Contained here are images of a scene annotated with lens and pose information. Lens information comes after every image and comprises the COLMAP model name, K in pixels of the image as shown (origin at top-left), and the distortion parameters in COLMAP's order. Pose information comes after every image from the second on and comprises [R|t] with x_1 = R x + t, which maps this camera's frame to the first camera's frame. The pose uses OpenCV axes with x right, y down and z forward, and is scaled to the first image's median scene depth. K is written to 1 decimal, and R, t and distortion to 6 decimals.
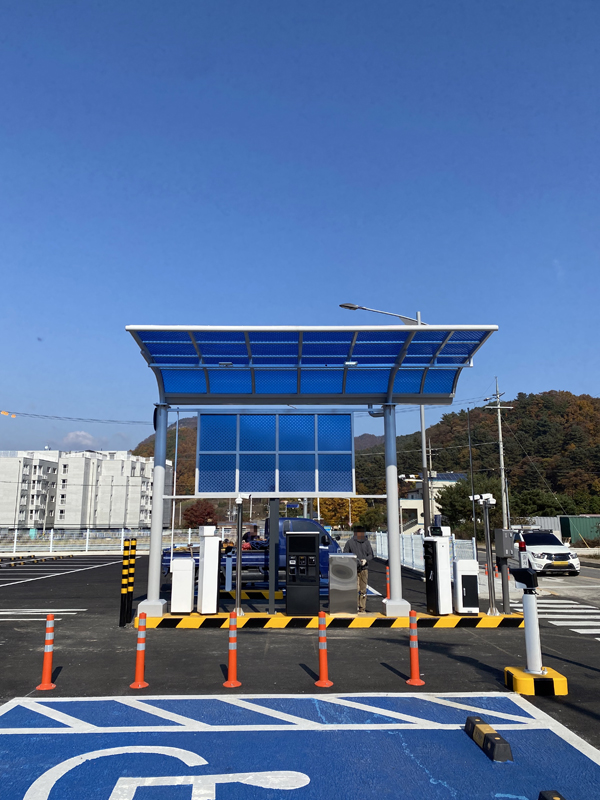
lens RADIAL K [[610.2, 0, 300.0], [0, 610.2, 400.0], [0, 0, 1]] dist [0.025890, -0.003500]
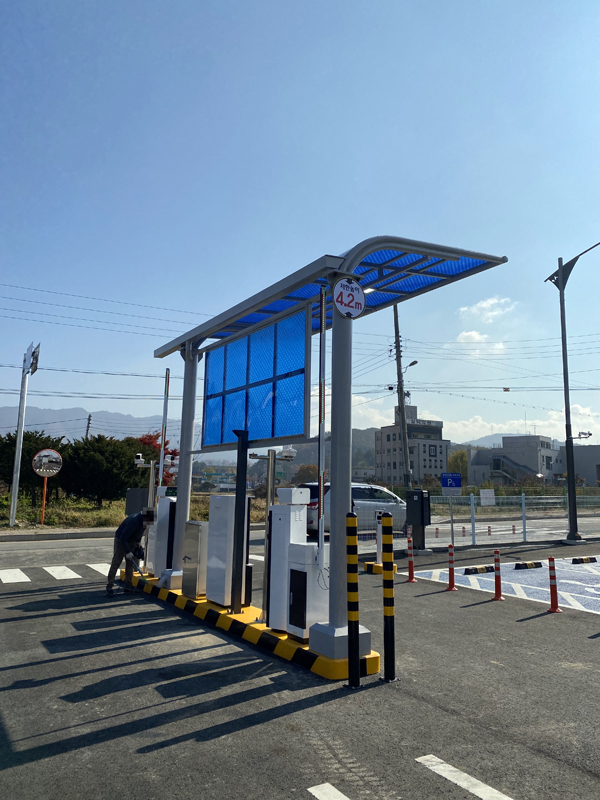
lens RADIAL K [[610.2, 0, 300.0], [0, 610.2, 400.0], [0, 0, 1]] dist [0.025890, -0.003500]
pose [[-0.516508, 0.114164, 0.848638, -0.680463], [-0.179042, 0.954767, -0.237411, 0.272501], [-0.837355, -0.274566, -0.472705, 1.339073]]
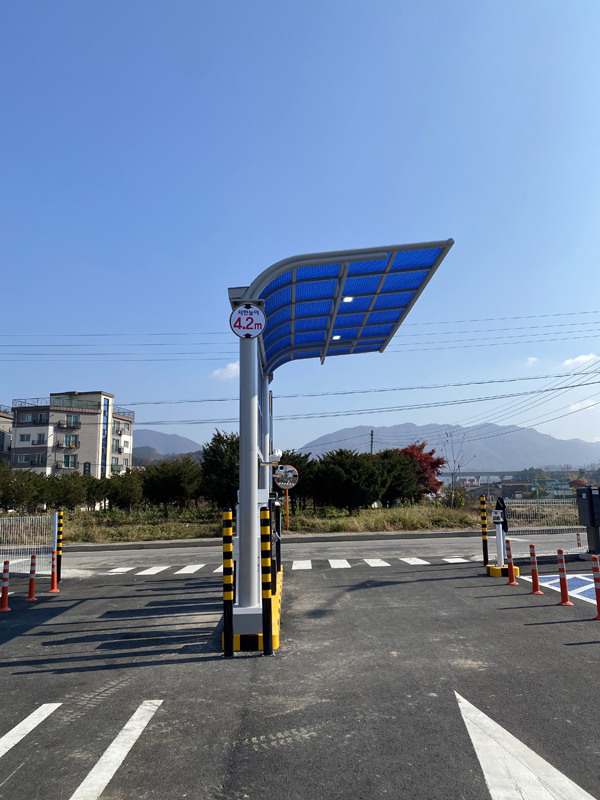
lens RADIAL K [[605.6, 0, 298.8], [0, 605.6, 393.8], [0, 0, 1]] dist [0.089027, -0.150089]
pose [[-0.006600, 0.170751, 0.985292, -0.870266], [-0.169817, 0.970811, -0.169379, 0.213055], [-0.985454, -0.168437, 0.022589, 0.960203]]
